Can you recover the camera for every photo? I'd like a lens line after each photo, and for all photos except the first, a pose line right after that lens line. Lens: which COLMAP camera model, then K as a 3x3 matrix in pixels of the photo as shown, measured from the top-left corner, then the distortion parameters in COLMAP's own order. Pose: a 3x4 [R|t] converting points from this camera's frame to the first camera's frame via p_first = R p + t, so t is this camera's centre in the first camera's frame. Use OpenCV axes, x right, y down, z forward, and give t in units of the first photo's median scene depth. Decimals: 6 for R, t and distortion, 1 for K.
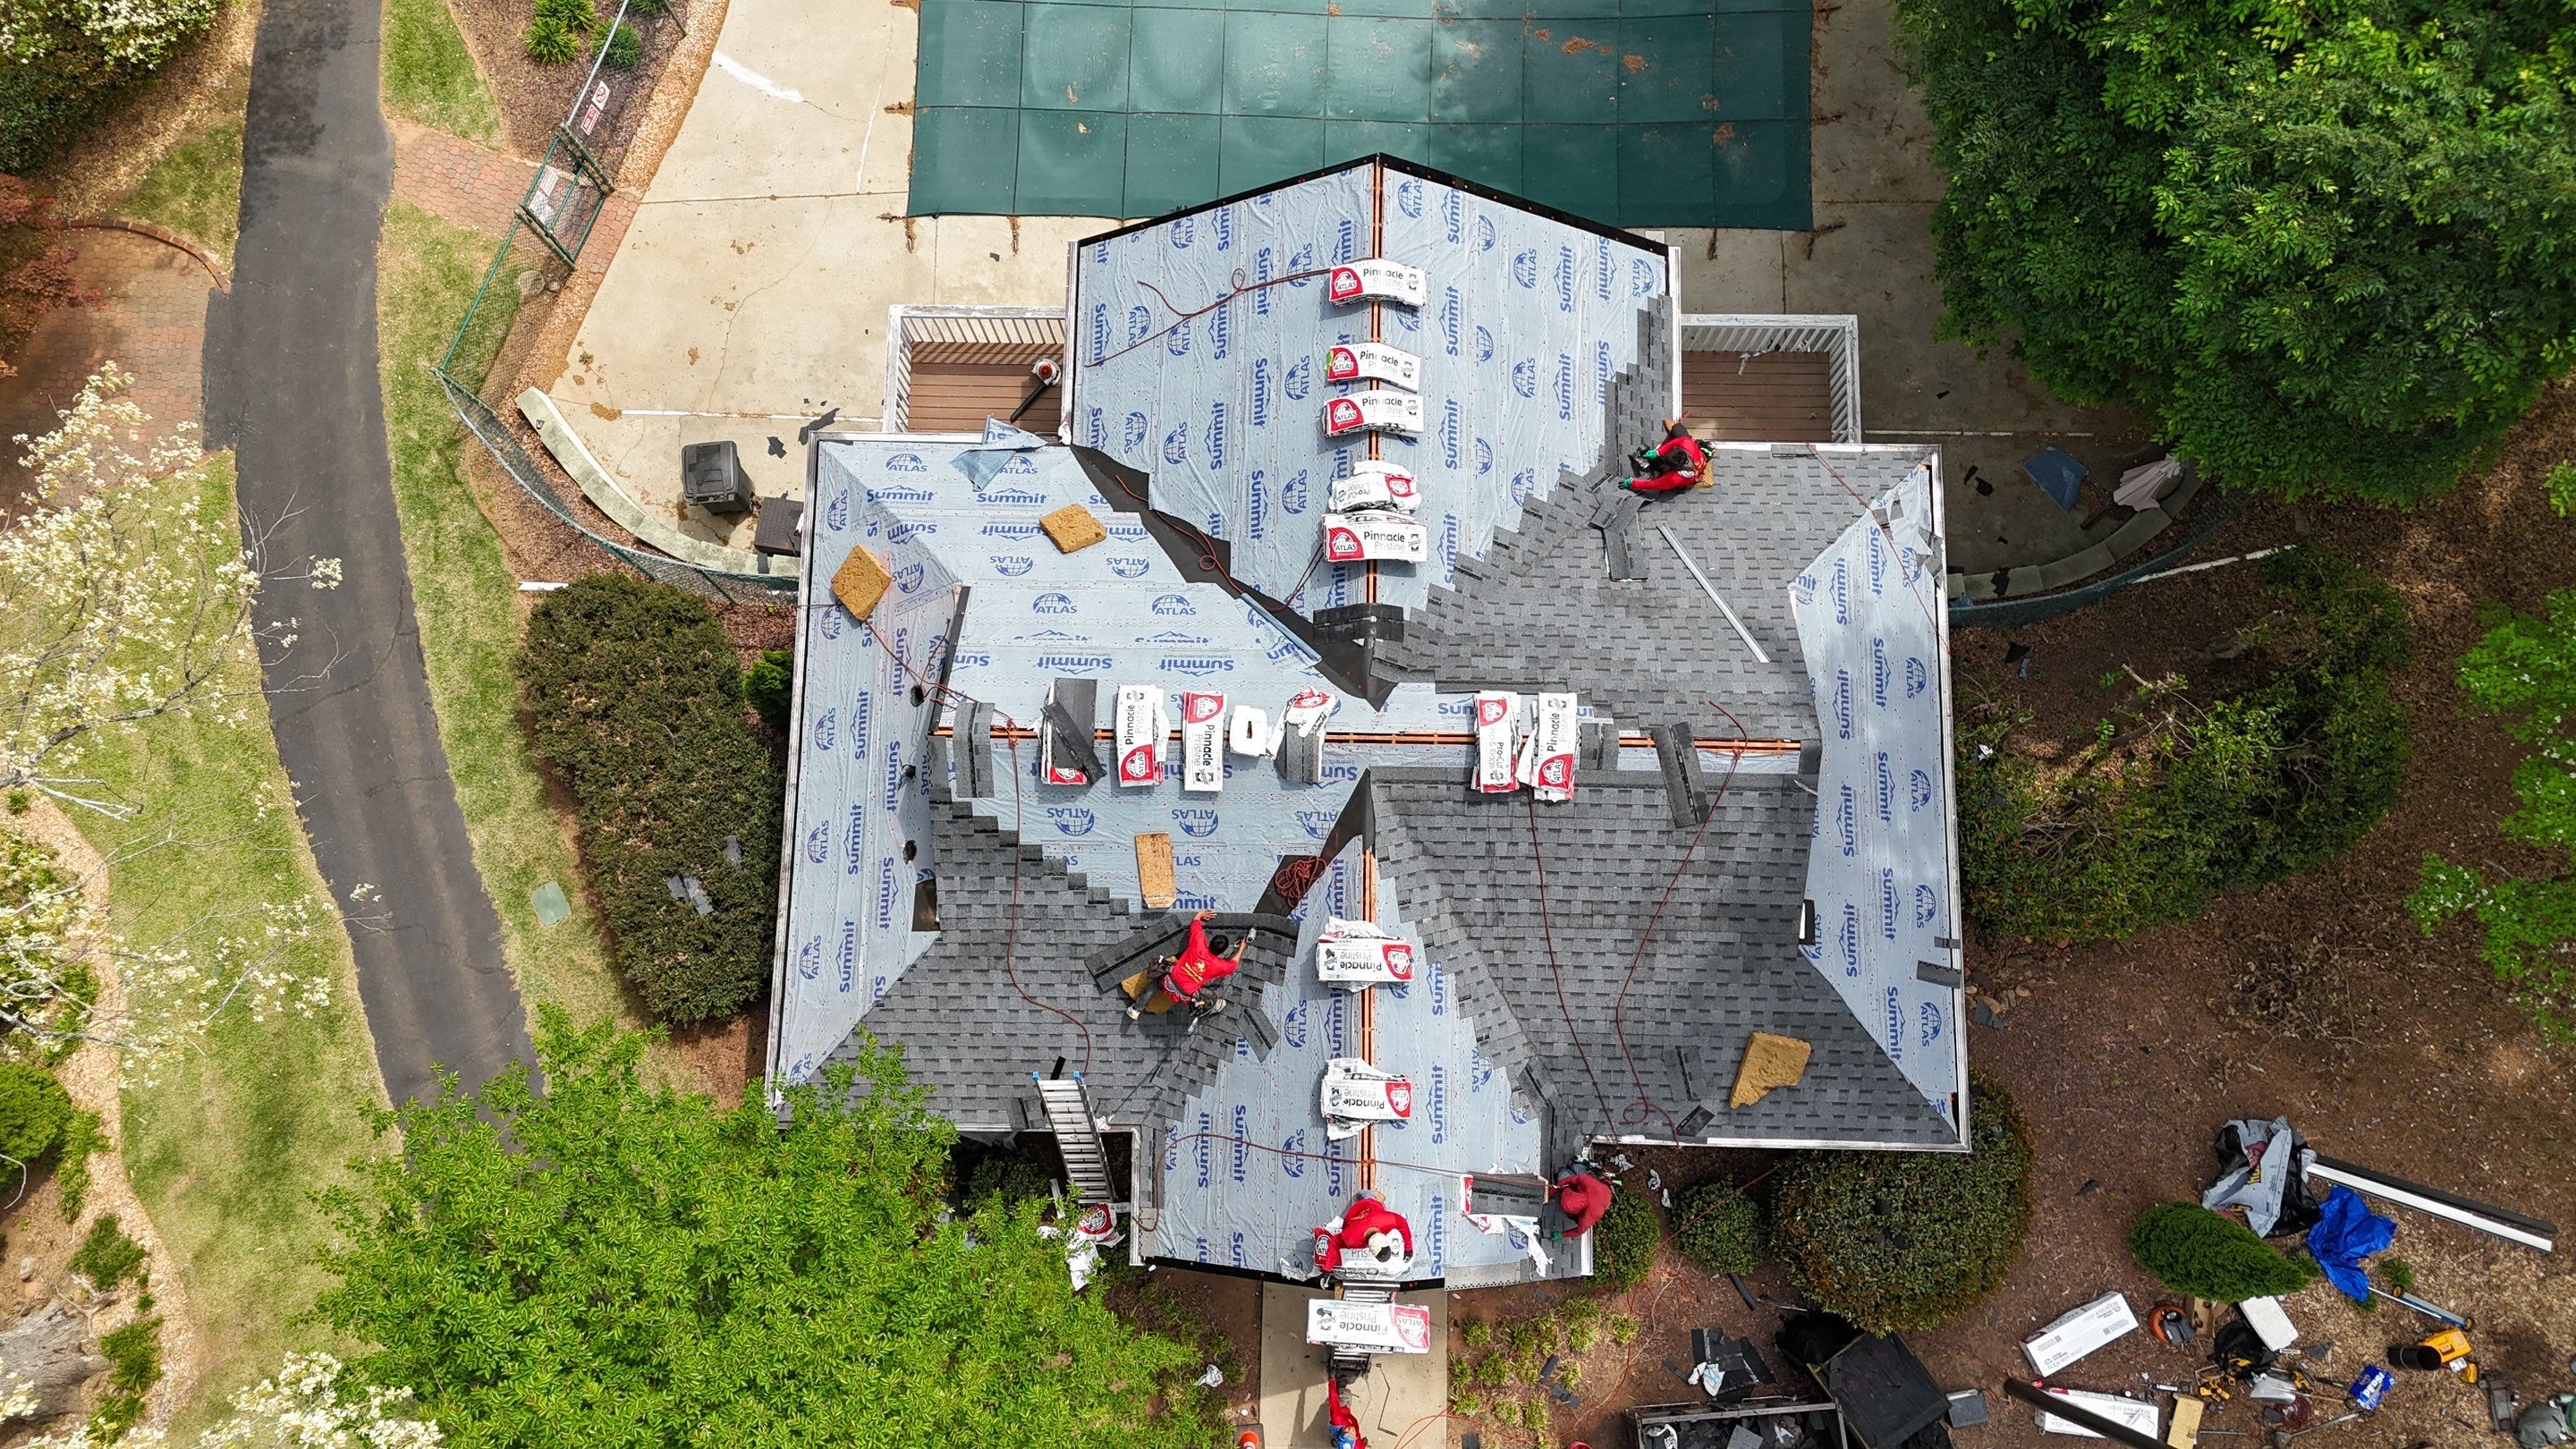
lens RADIAL K [[1916.7, 0, 1307.3], [0, 1916.7, 714.4], [0, 0, 1]] dist [0.056669, -0.052735]
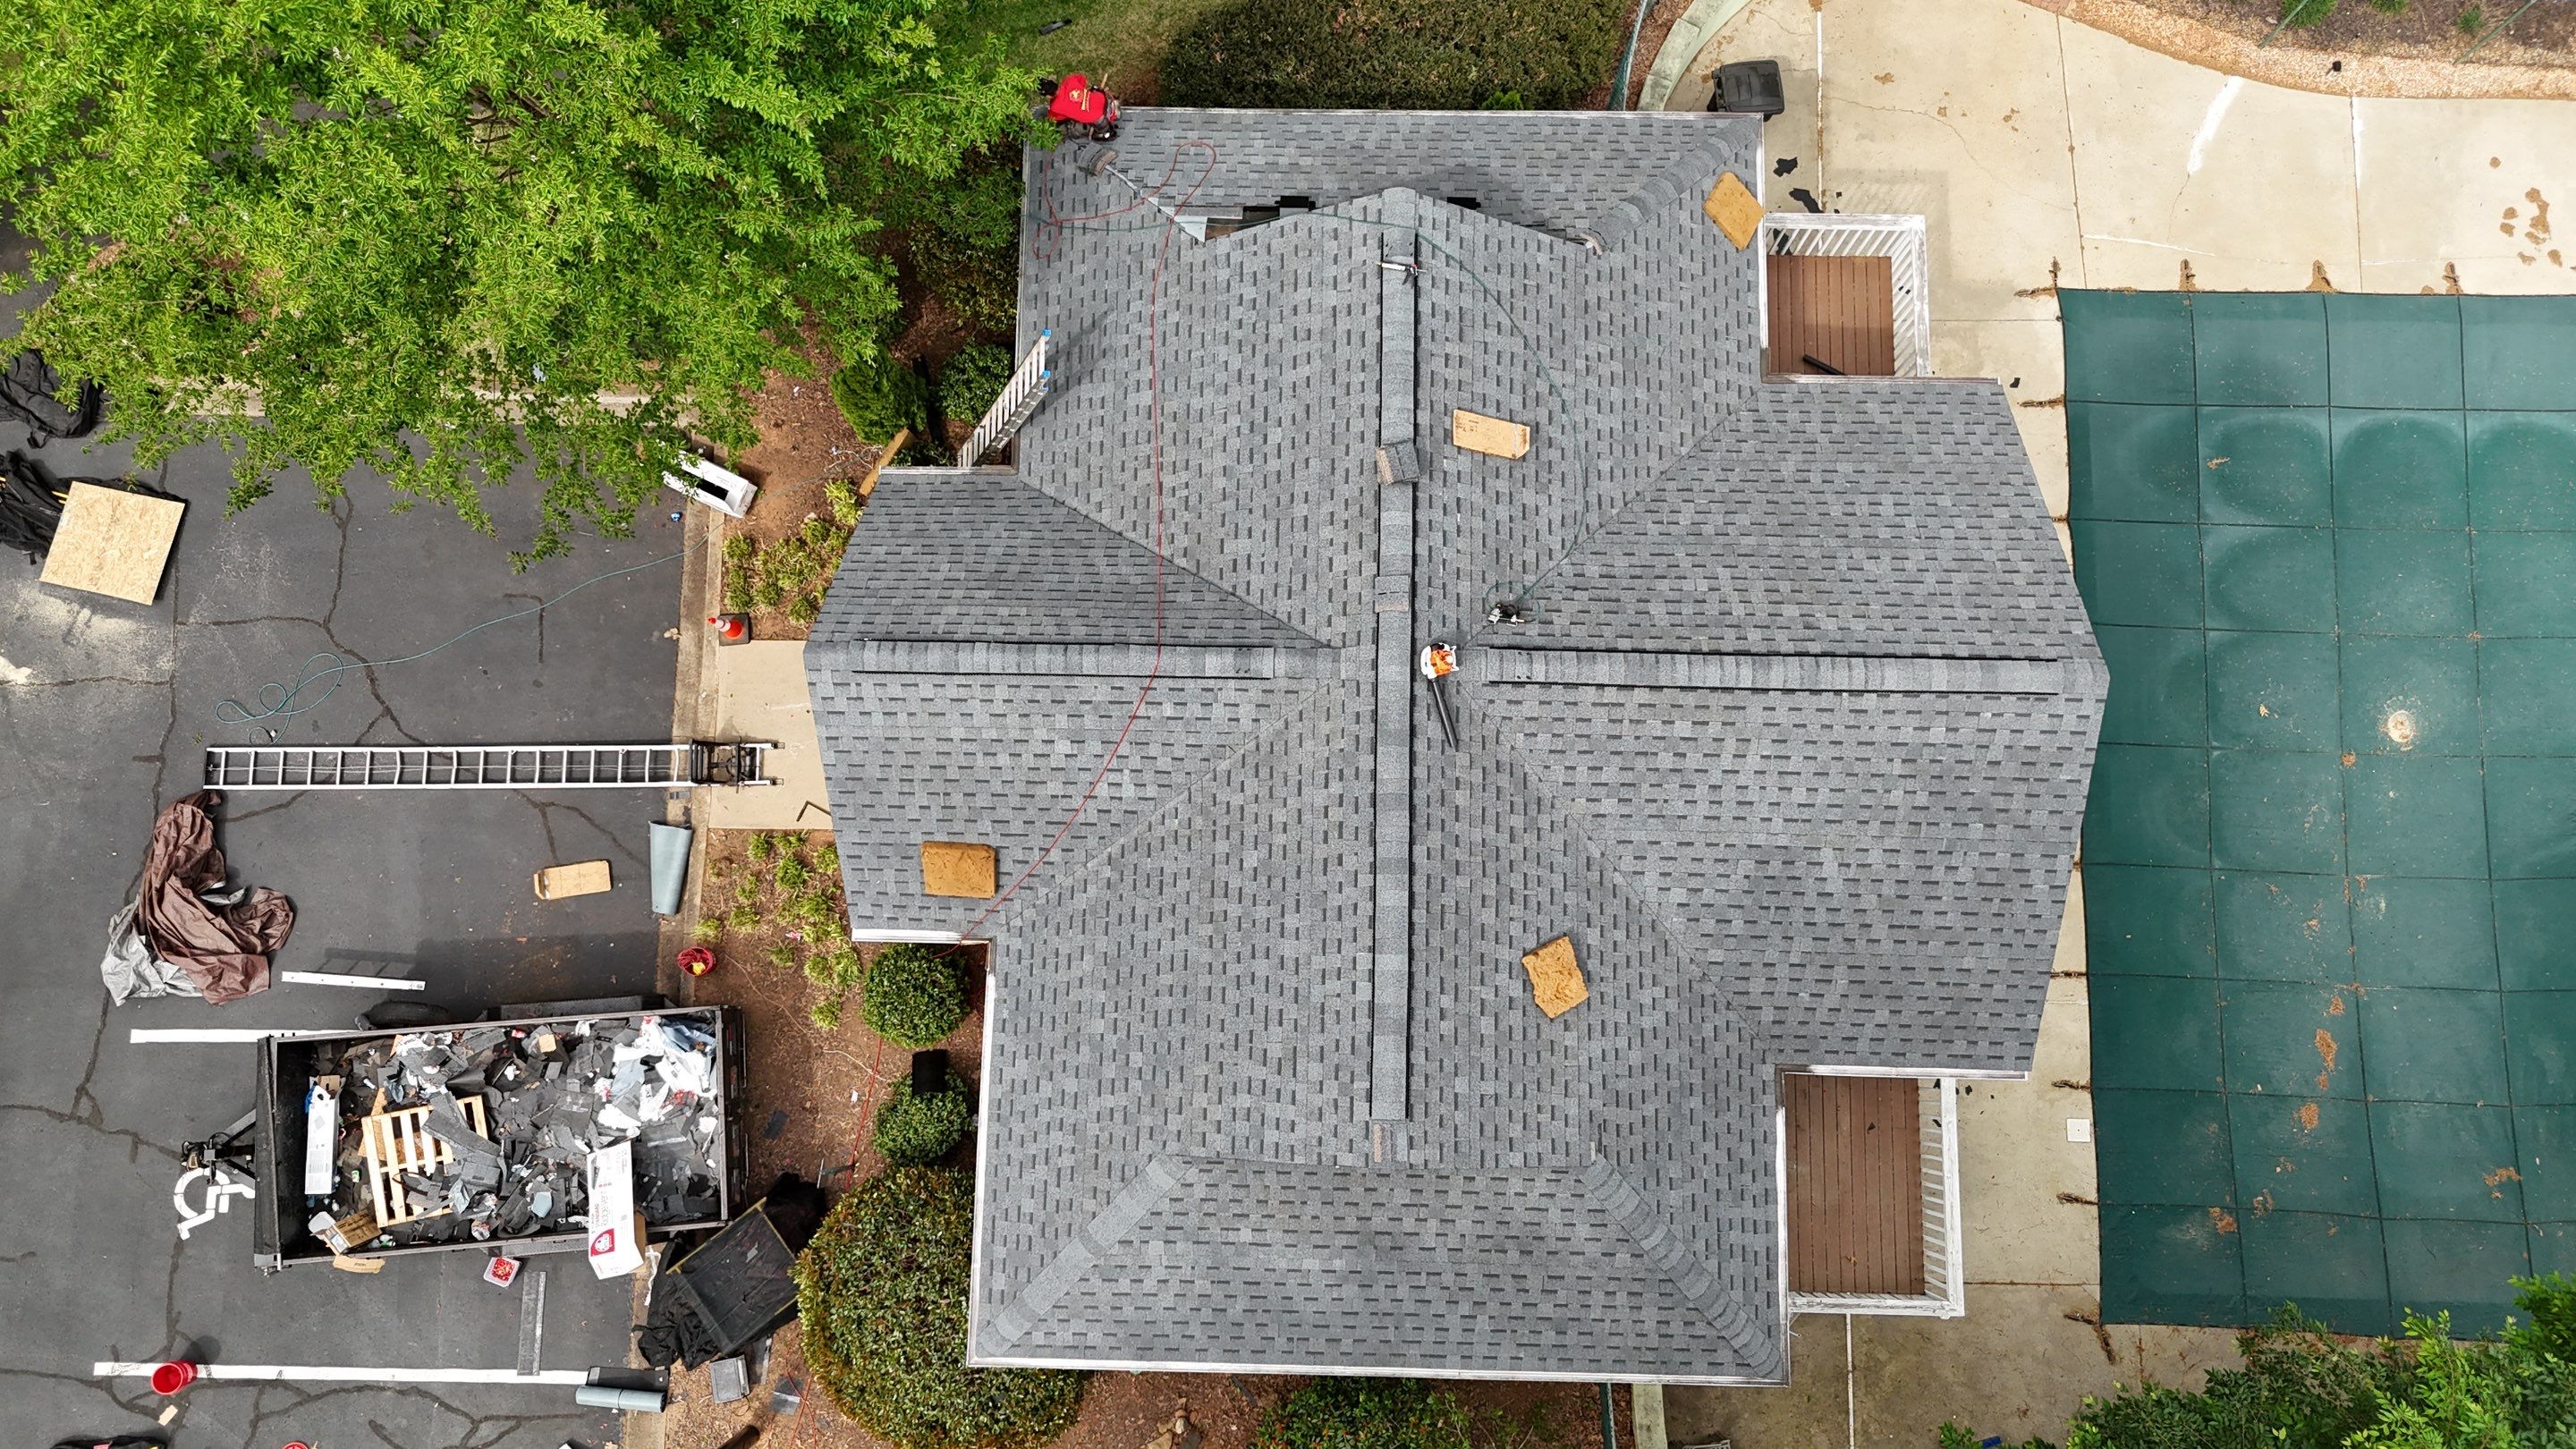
lens RADIAL K [[1916.7, 0, 1299.8], [0, 1916.7, 724.8], [0, 0, 1]] dist [0.056669, -0.052735]
pose [[-0.001864, 0.988593, -0.150599, 0.185892], [-0.981550, 0.026986, 0.189293, -0.106038], [0.191198, 0.148173, 0.970303, 0.114869]]
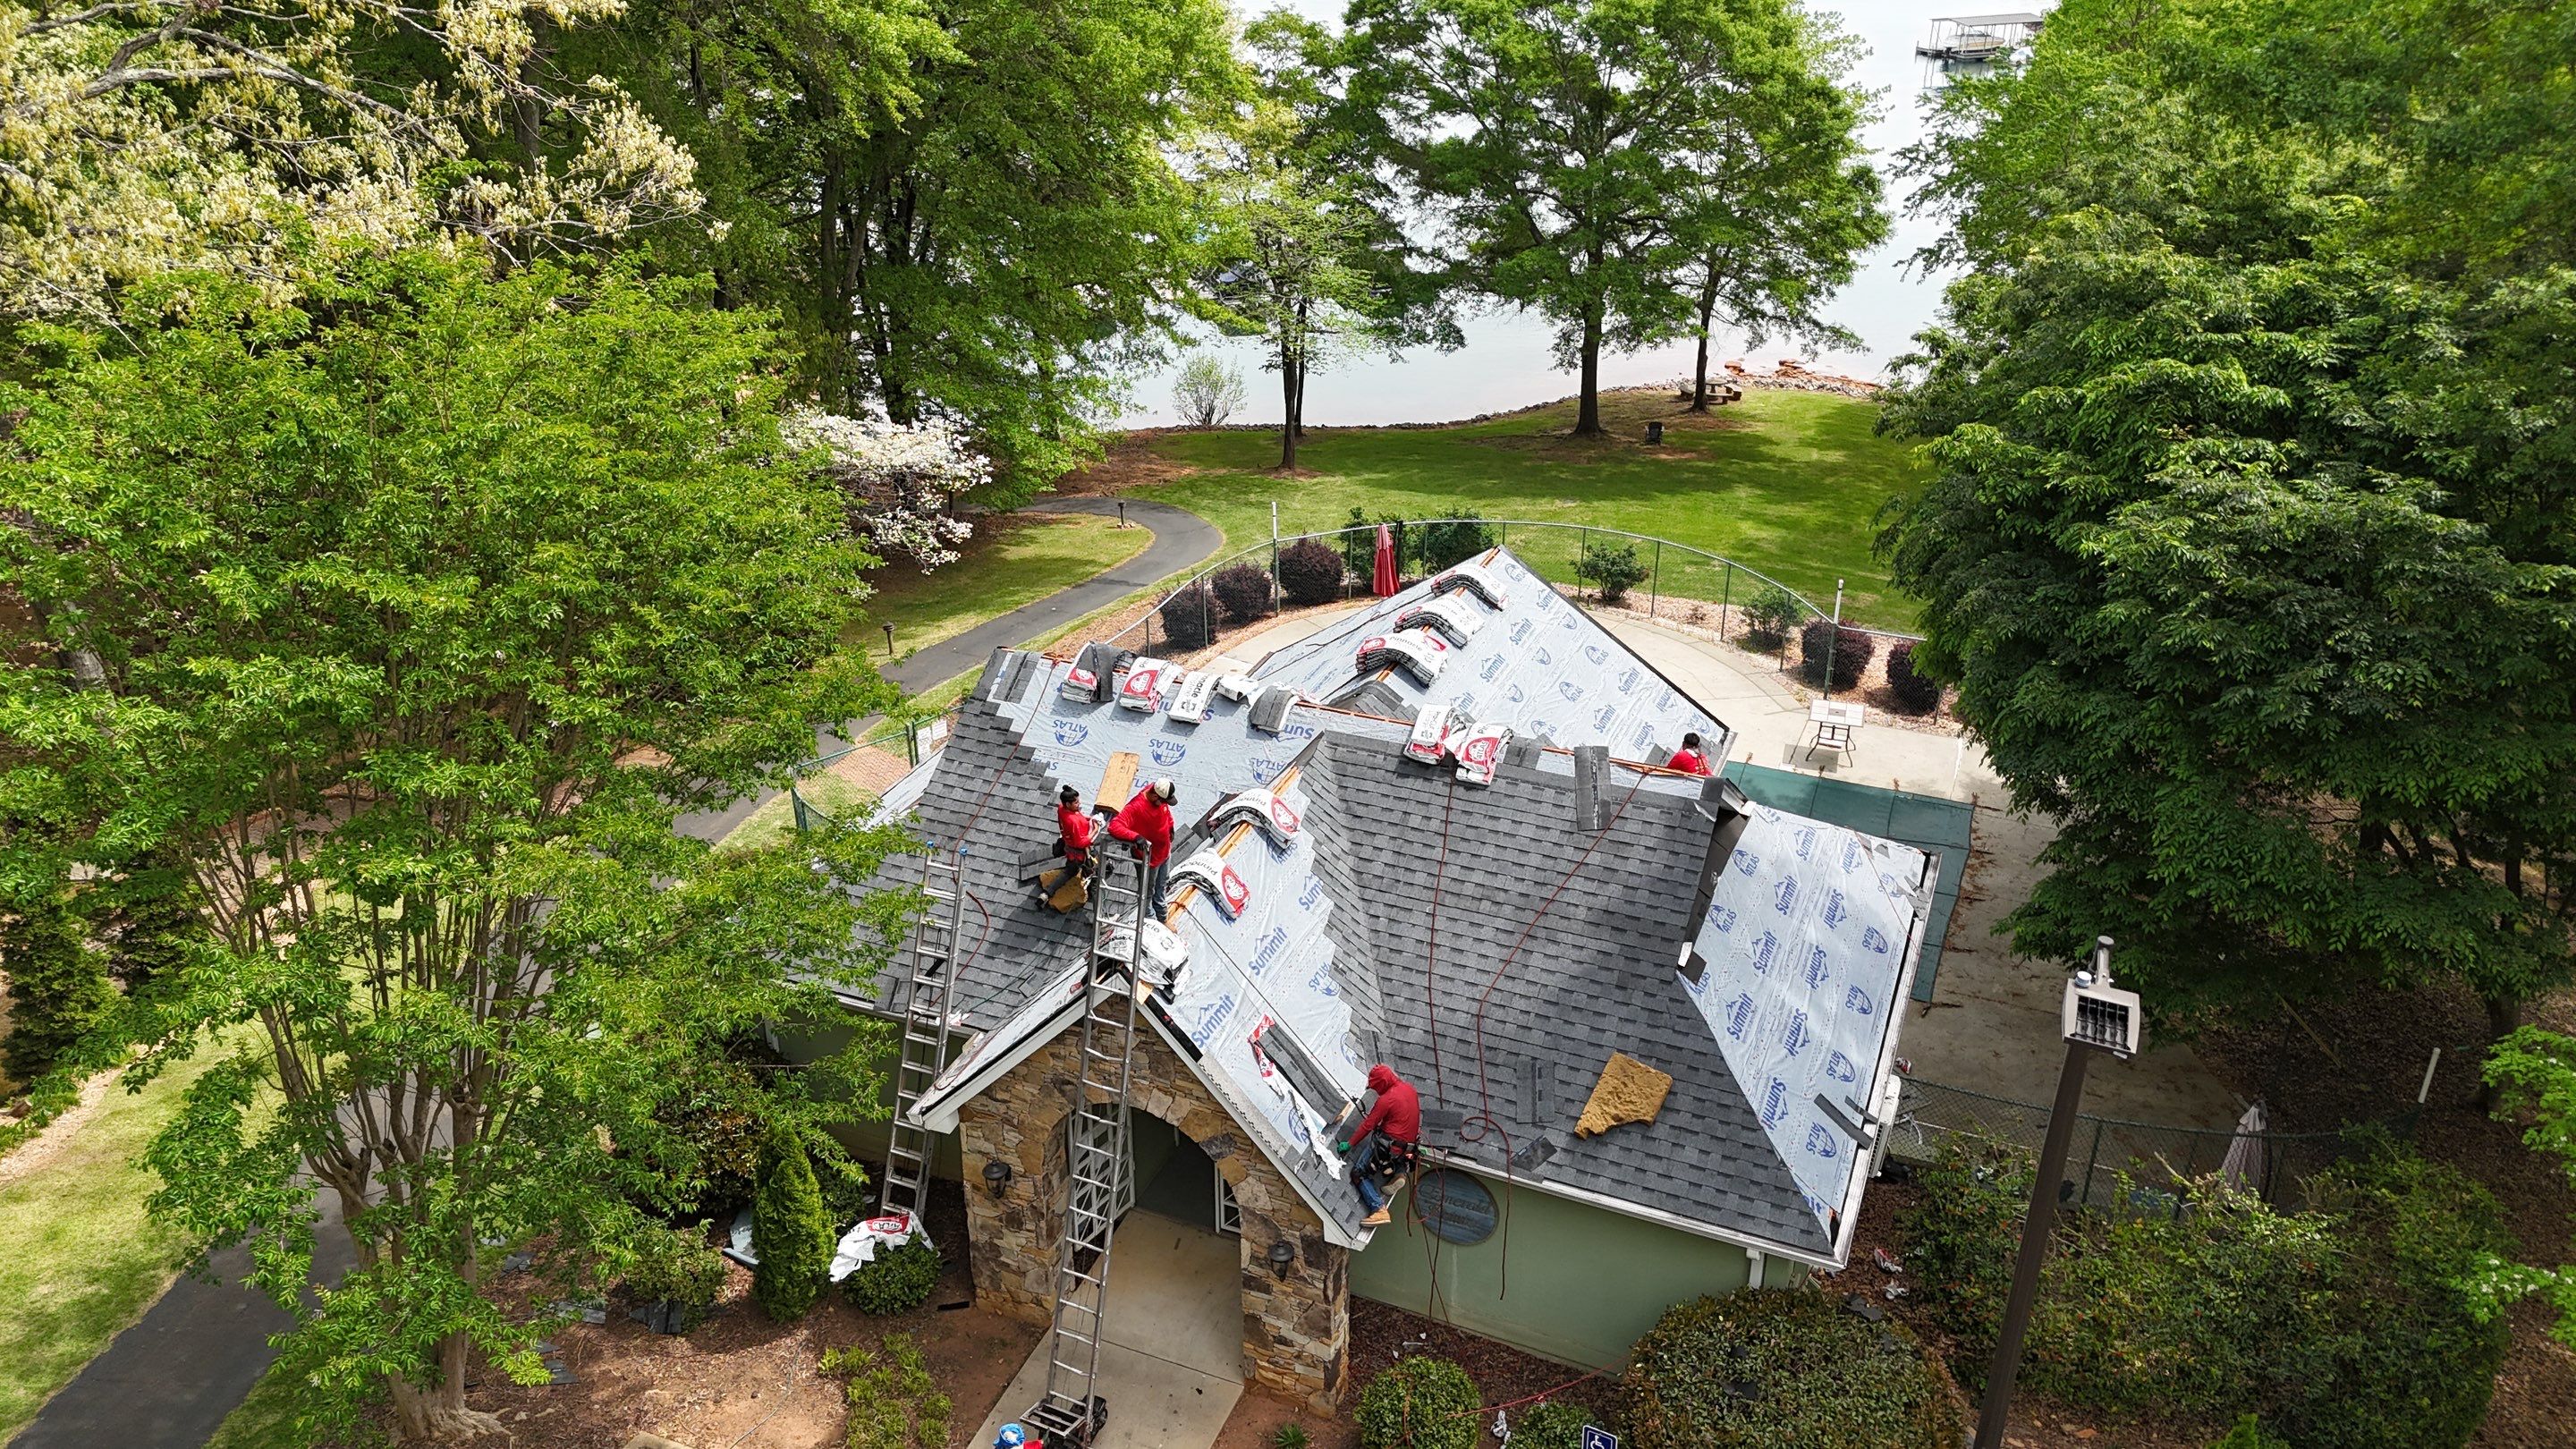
lens RADIAL K [[1916.7, 0, 1313.3], [0, 1916.7, 698.5], [0, 0, 1]] dist [0.056669, -0.052735]
pose [[0.929962, 0.168511, -0.326764, 0.367250], [-0.362198, 0.572473, -0.735586, 0.796370], [0.063110, 0.802421, 0.593412, 0.295651]]
